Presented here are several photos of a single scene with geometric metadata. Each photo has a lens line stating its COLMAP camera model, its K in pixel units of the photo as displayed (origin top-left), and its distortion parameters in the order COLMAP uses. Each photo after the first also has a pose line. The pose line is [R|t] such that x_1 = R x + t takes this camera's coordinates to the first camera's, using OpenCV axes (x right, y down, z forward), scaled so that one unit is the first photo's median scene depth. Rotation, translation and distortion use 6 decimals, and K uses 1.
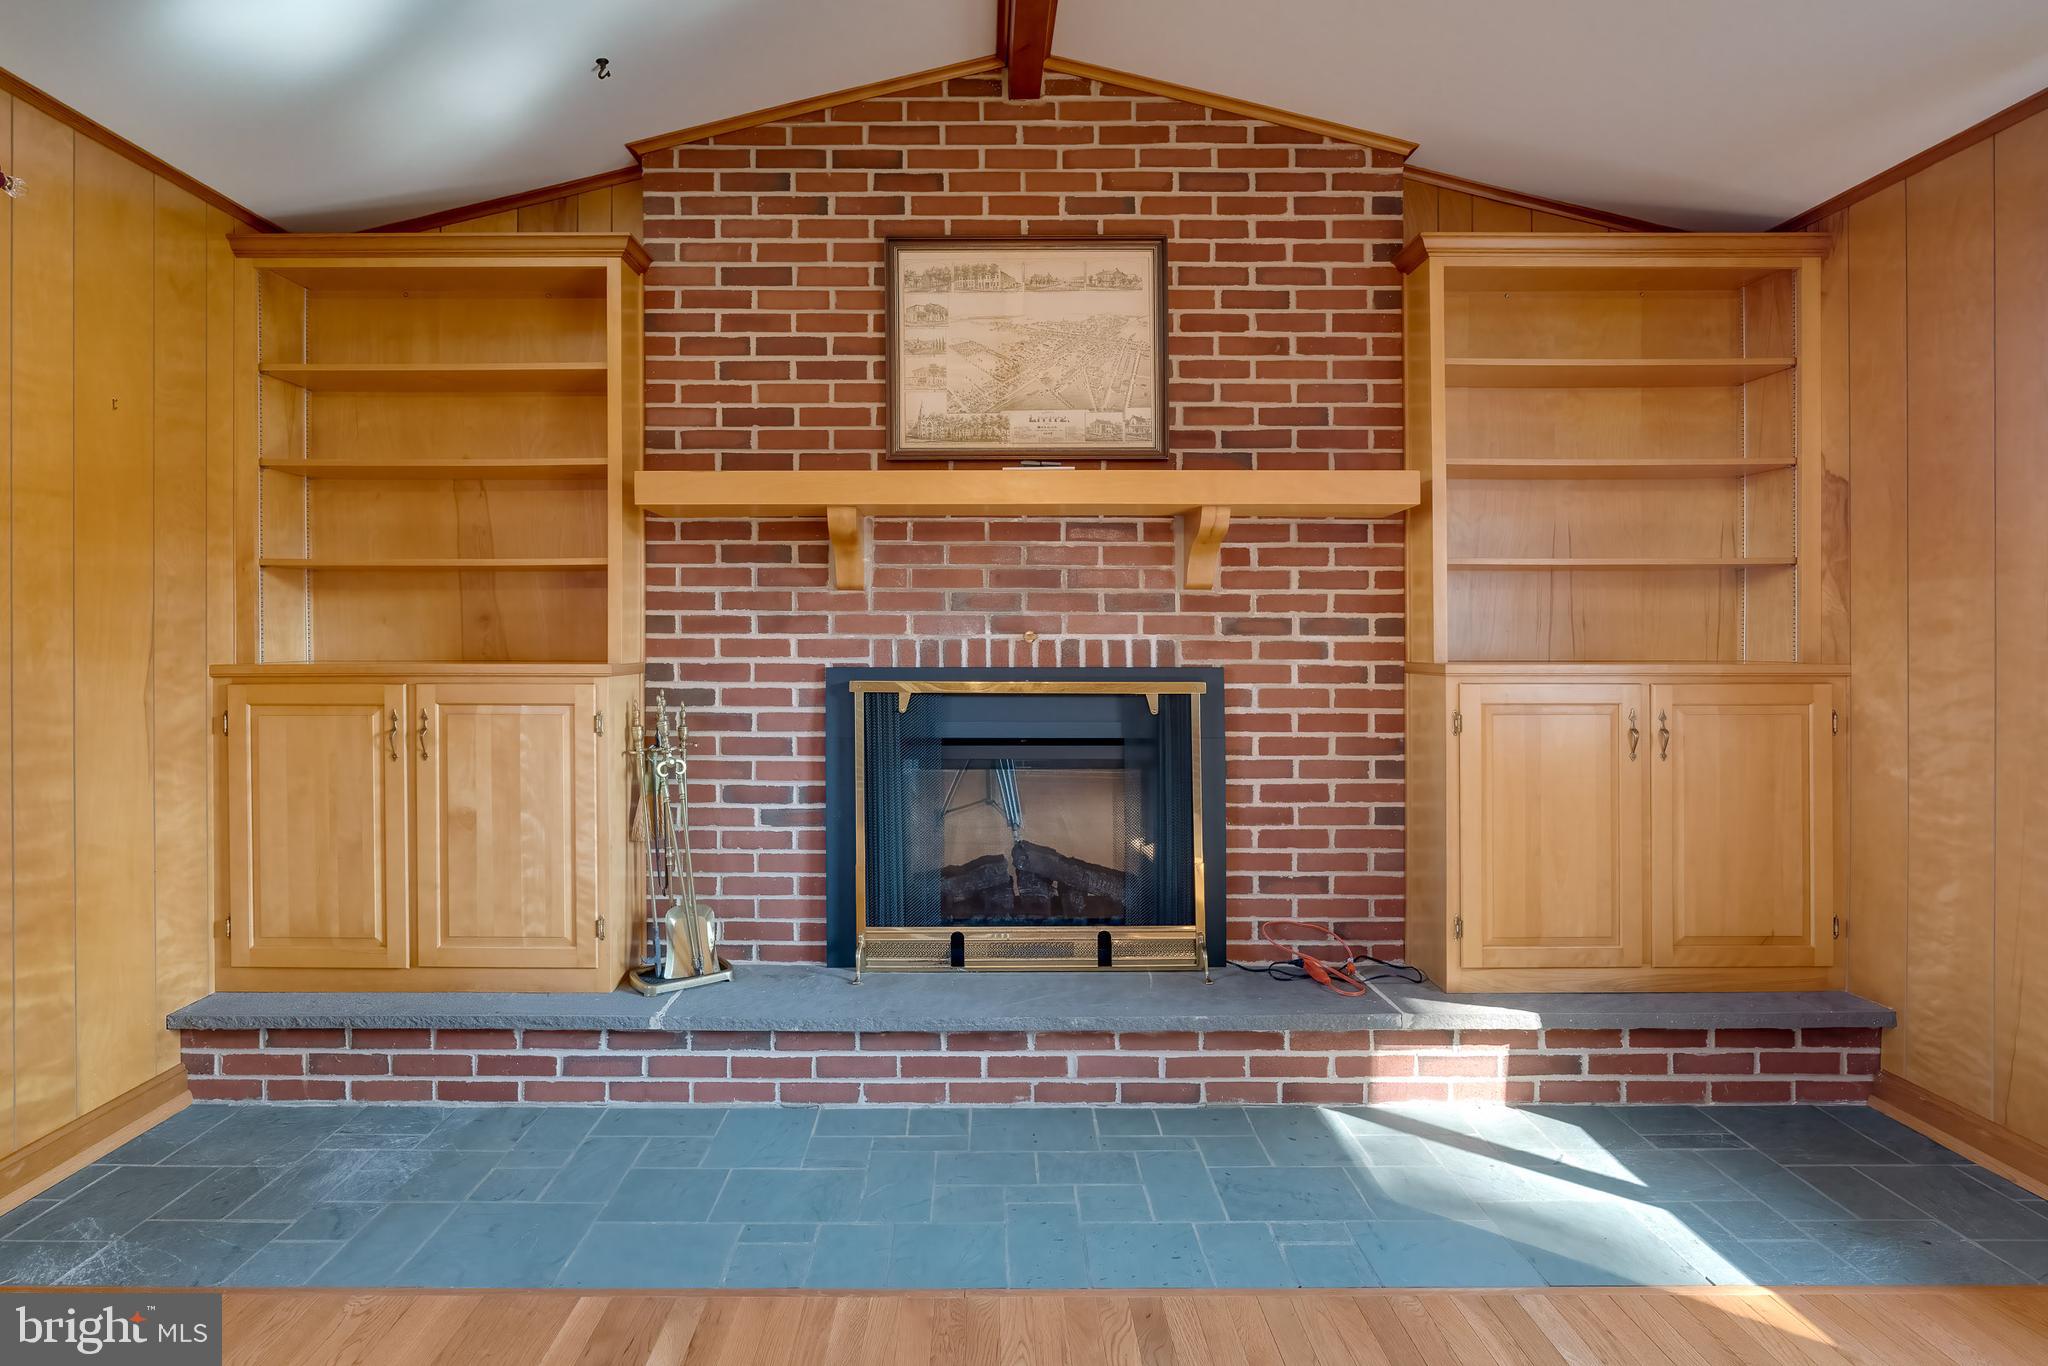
lens RADIAL K [[977.0, 0, 994.2], [0, 977.0, 636.4], [0, 0, 1]] dist [-0.002056, 0.010046]
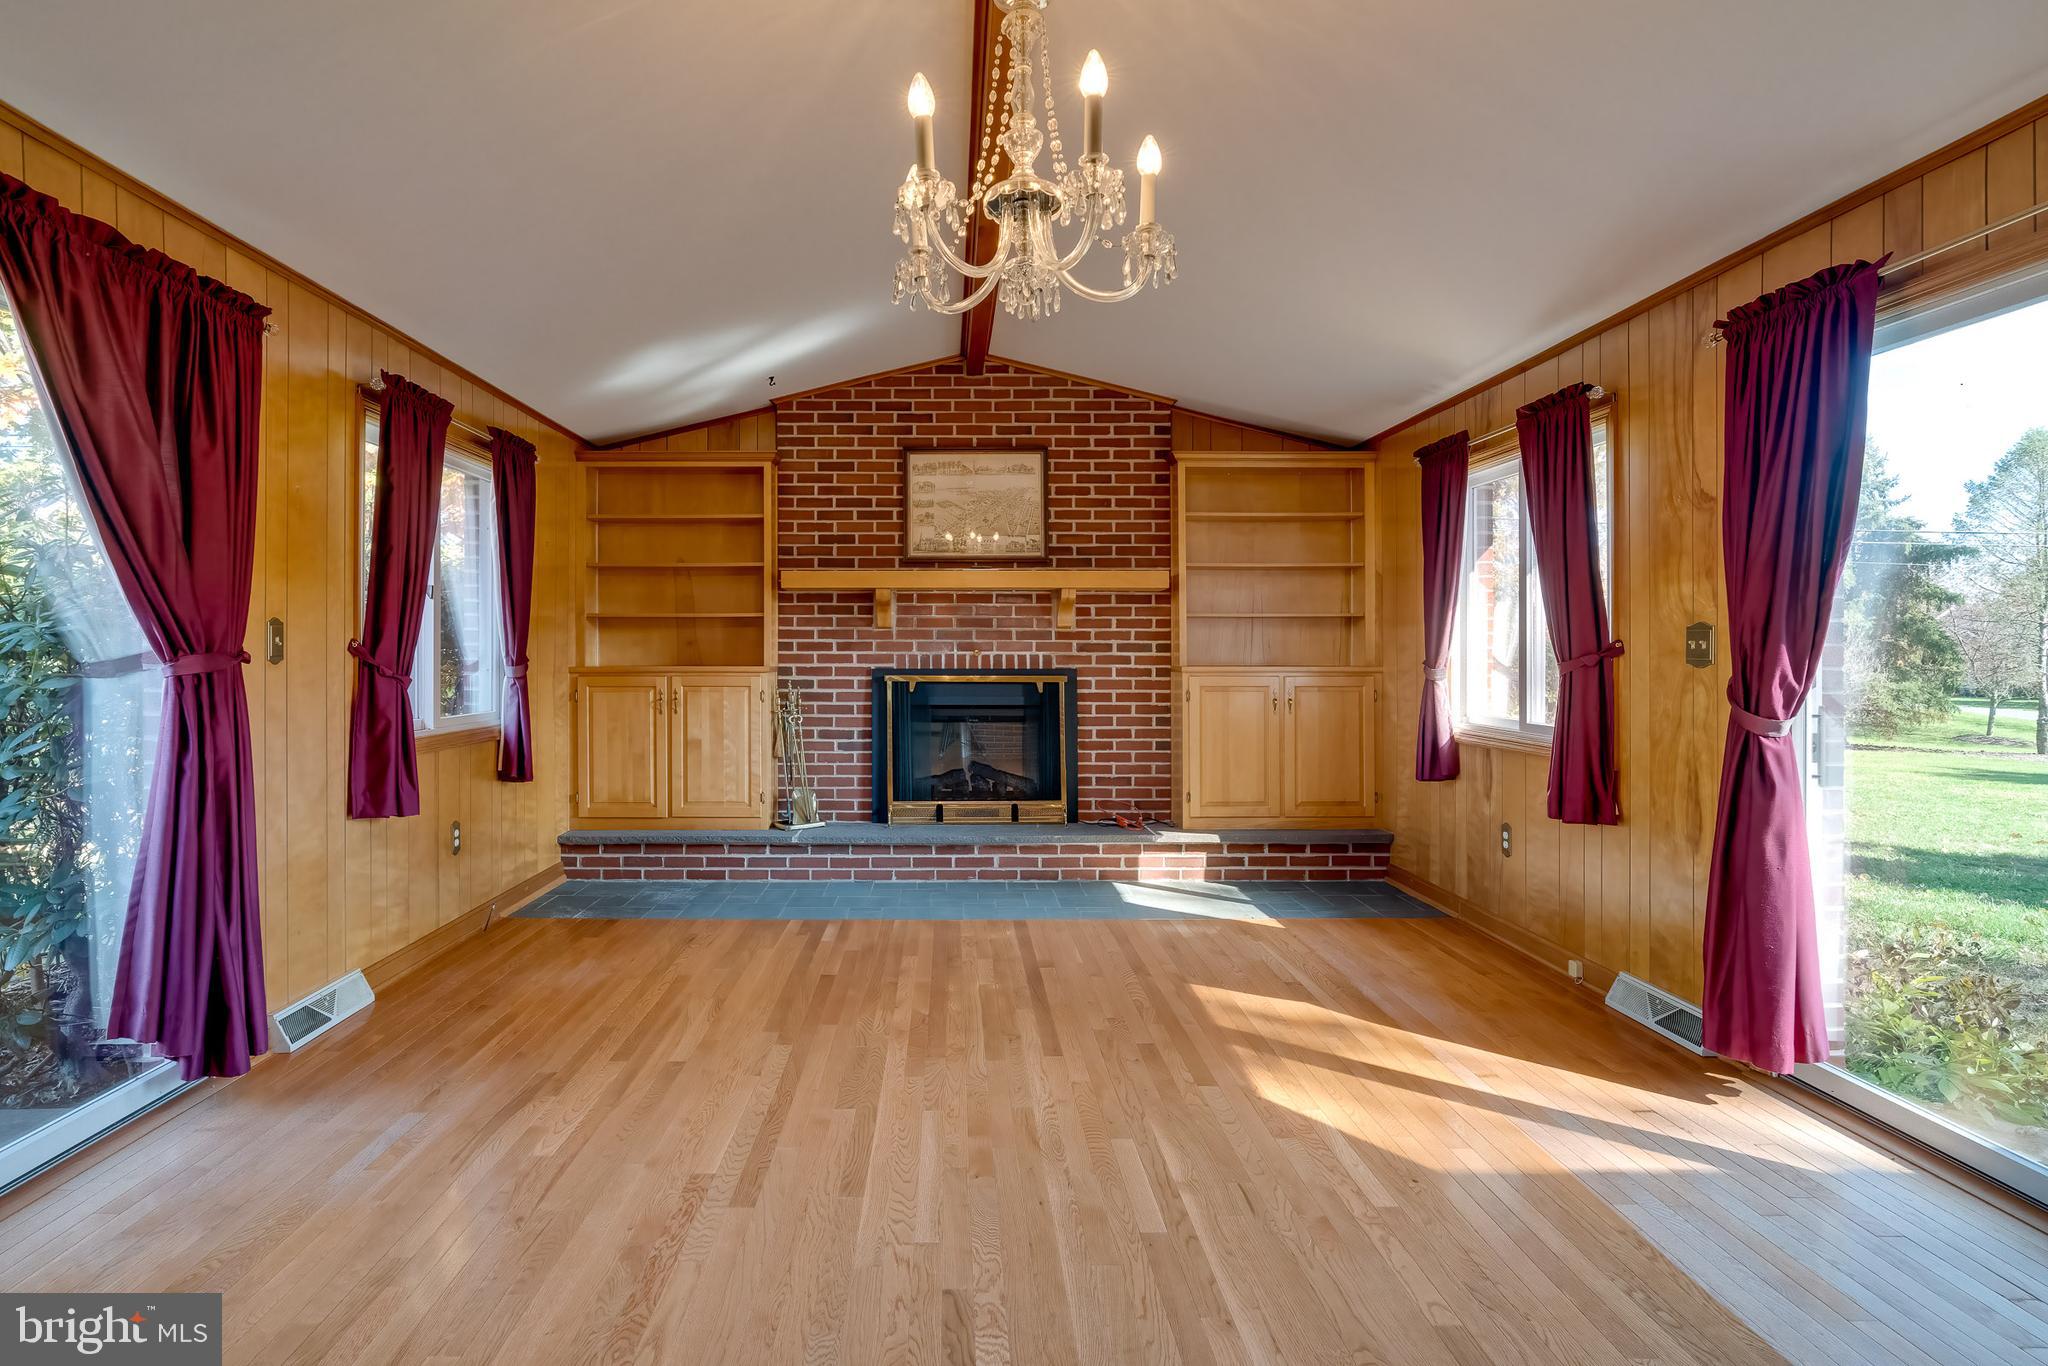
lens RADIAL K [[977.0, 0, 994.2], [0, 977.0, 636.4], [0, 0, 1]] dist [-0.002056, 0.010046]
pose [[0.999401, 0.001160, 0.034593, 0.003388], [-0.000653, 0.999892, -0.014659, -0.004150], [-0.034607, 0.014627, 0.999294, -0.943130]]
